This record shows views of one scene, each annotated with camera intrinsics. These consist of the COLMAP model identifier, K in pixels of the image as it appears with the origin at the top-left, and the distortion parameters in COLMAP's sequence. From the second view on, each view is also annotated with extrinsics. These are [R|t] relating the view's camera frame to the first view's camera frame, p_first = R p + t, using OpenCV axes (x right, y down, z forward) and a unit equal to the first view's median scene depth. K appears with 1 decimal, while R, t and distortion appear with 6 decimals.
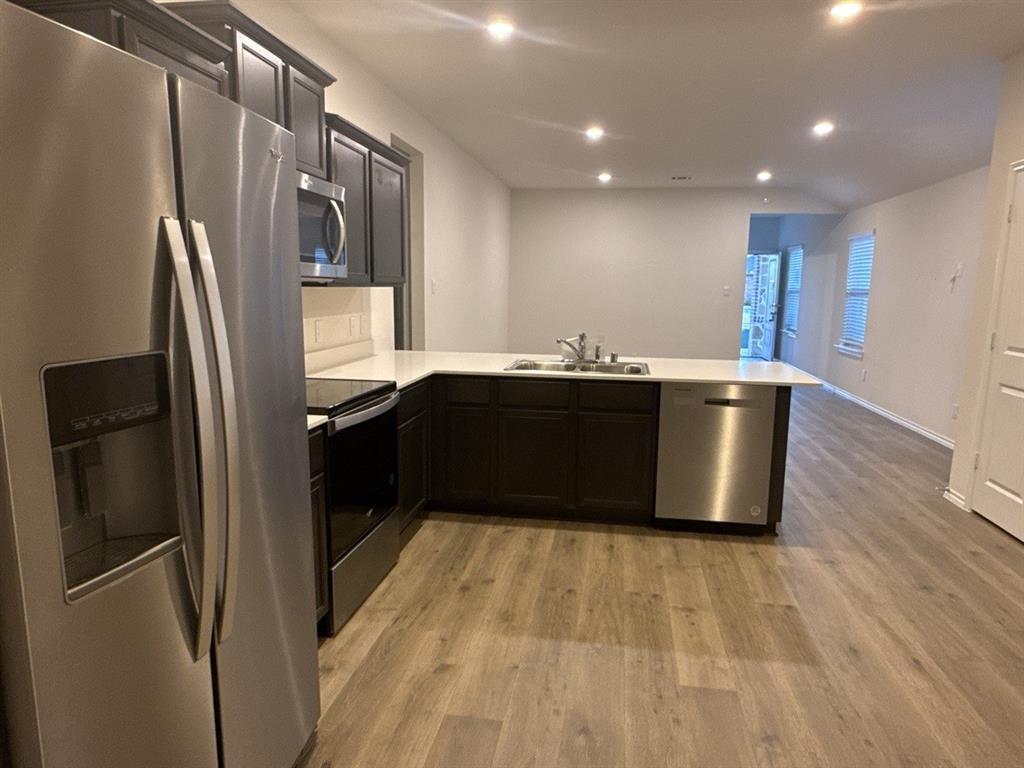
lens RADIAL K [[663.8, 0, 512.6], [0, 663.8, 388.2], [0, 0, 1]] dist [-0.000645, 0.004613]
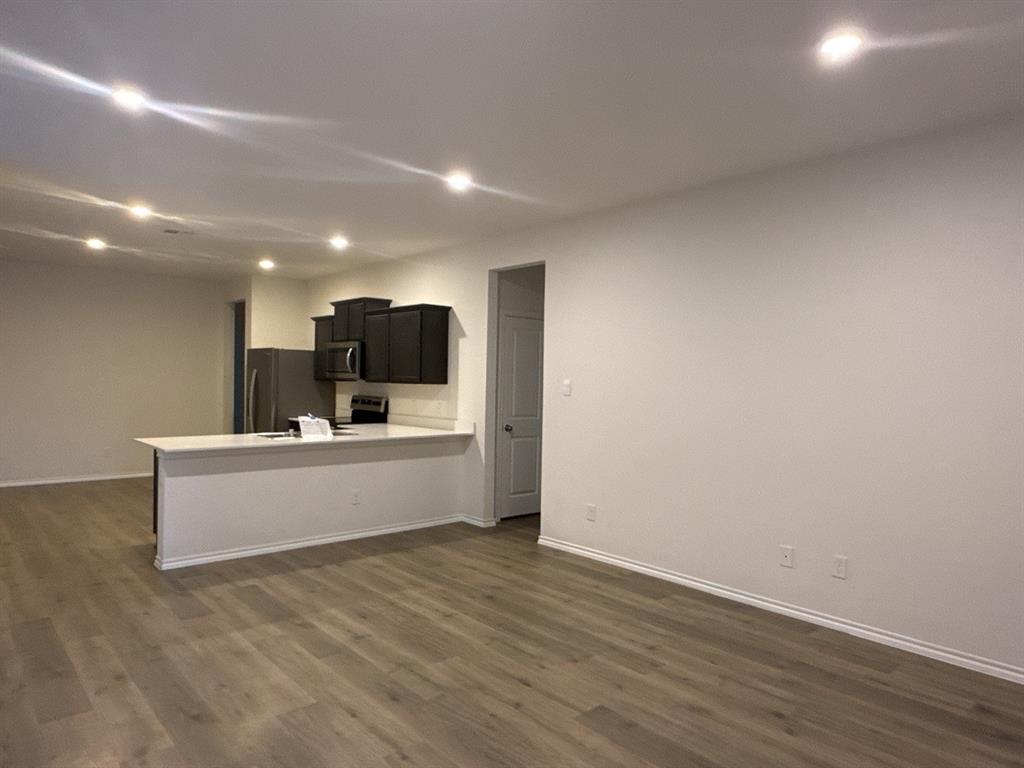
lens RADIAL K [[663.8, 0, 512.6], [0, 663.8, 388.2], [0, 0, 1]] dist [-0.000645, 0.004613]
pose [[-0.634594, -0.010469, -0.772775, 1.090818], [-0.144033, 0.983992, 0.104948, -0.408926], [0.759306, 0.177904, -0.625943, 2.587227]]
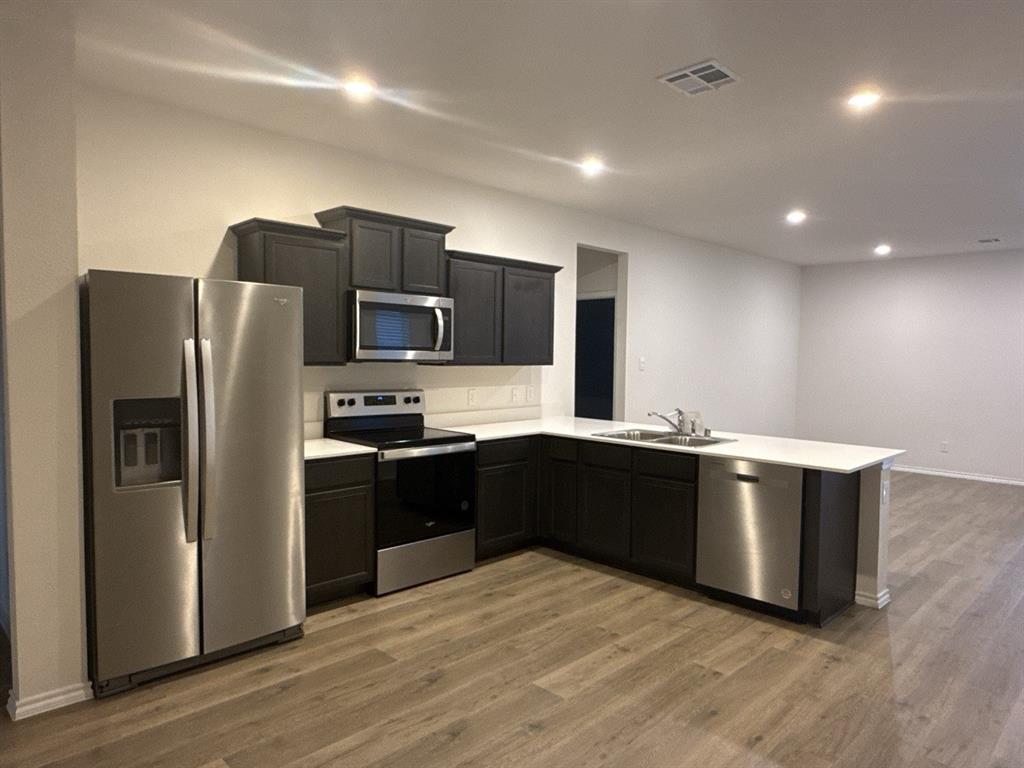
lens RADIAL K [[663.8, 0, 512.6], [0, 663.8, 388.2], [0, 0, 1]] dist [-0.000645, 0.004613]
pose [[0.811578, 0.027388, -0.583602, 0.619851], [-0.091259, 0.992582, -0.080328, -0.002226], [0.577073, 0.118451, 0.808057, -0.068952]]
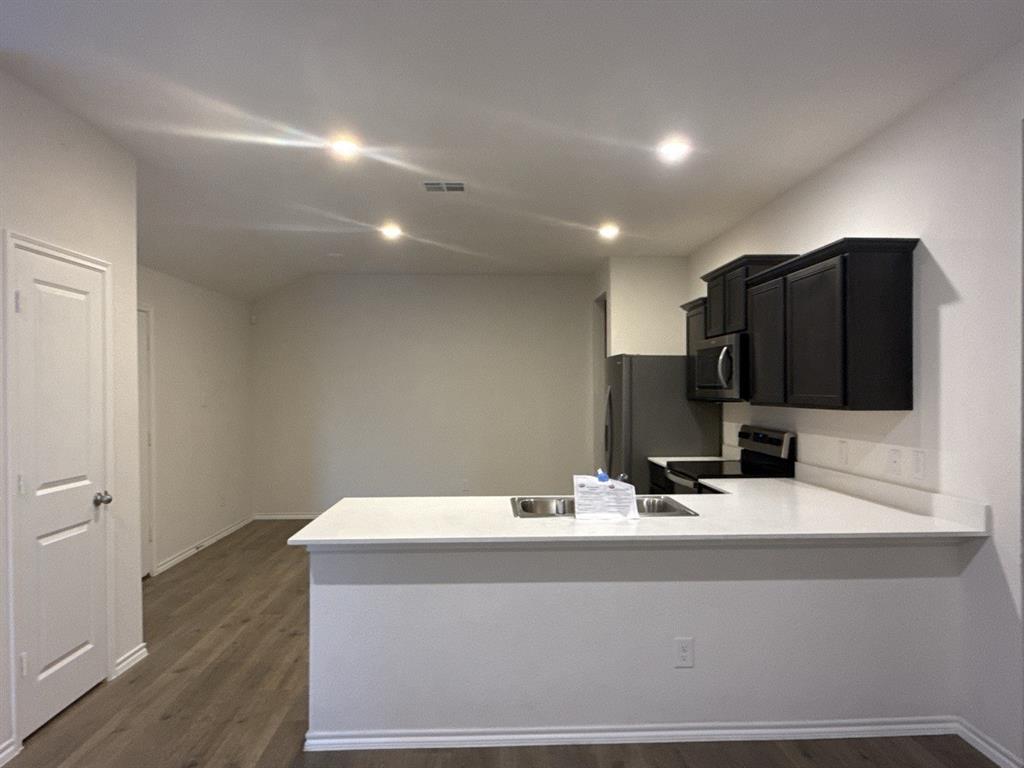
lens RADIAL K [[663.8, 0, 512.6], [0, 663.8, 388.2], [0, 0, 1]] dist [-0.000645, 0.004613]
pose [[-0.979623, -0.009868, -0.200604, 0.414013], [-0.040404, 0.988056, 0.148705, -0.328749], [0.196740, 0.153780, -0.968321, 1.974645]]
